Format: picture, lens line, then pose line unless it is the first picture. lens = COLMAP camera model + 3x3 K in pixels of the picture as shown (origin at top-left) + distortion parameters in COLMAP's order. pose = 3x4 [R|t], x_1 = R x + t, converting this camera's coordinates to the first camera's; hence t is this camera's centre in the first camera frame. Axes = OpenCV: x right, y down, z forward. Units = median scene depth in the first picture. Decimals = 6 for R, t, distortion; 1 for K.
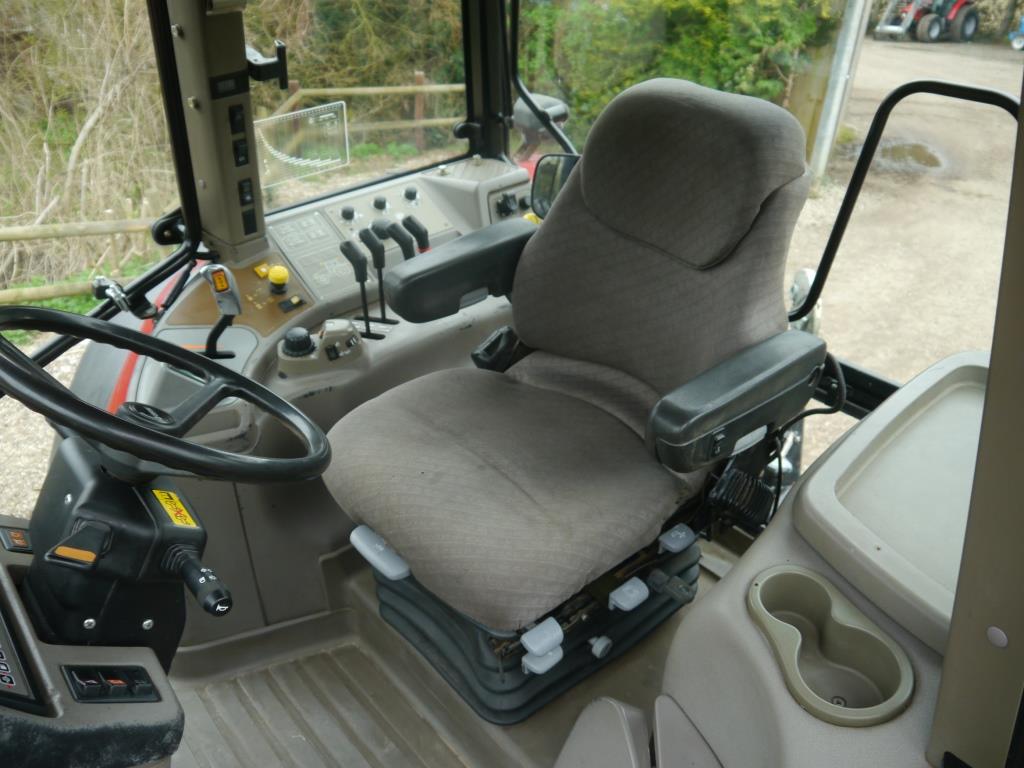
lens RADIAL K [[878.2, 0, 512.0], [0, 878.2, 384.0], [0, 0, 1]] dist [-0.014092, -0.005519]
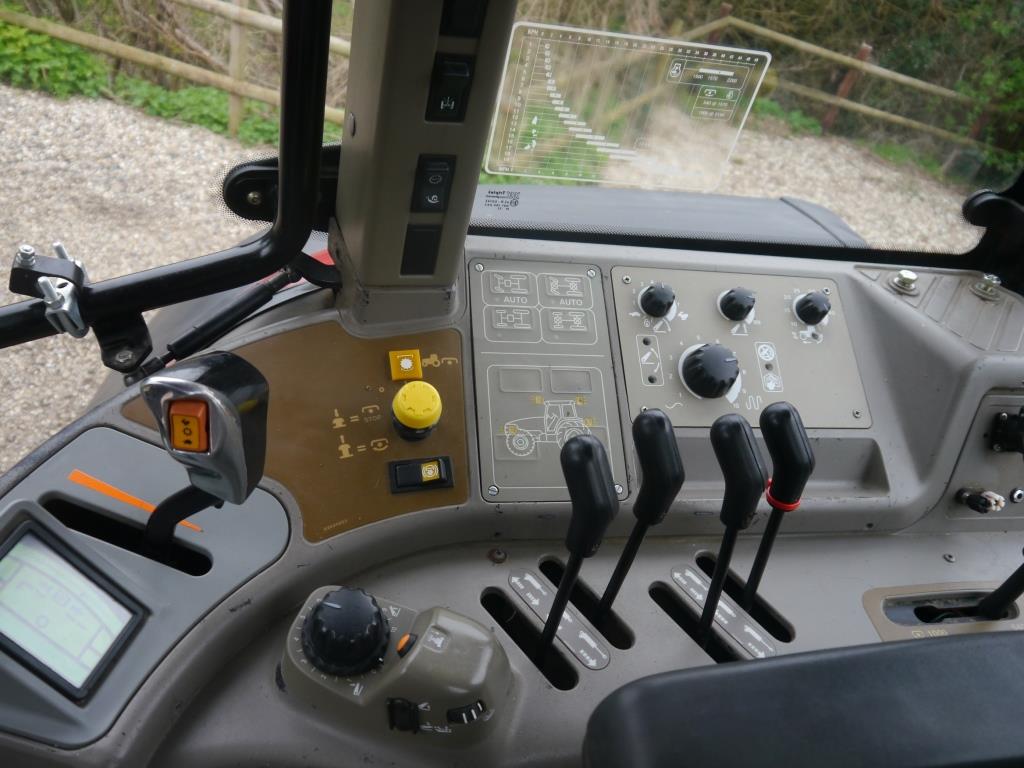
lens RADIAL K [[878.2, 0, 512.0], [0, 878.2, 384.0], [0, 0, 1]] dist [-0.014092, -0.005519]
pose [[0.847575, 0.455157, -0.272855, -0.102914], [-0.434300, 0.890406, 0.136237, -0.172639], [0.304961, 0.003030, 0.952360, 0.525192]]
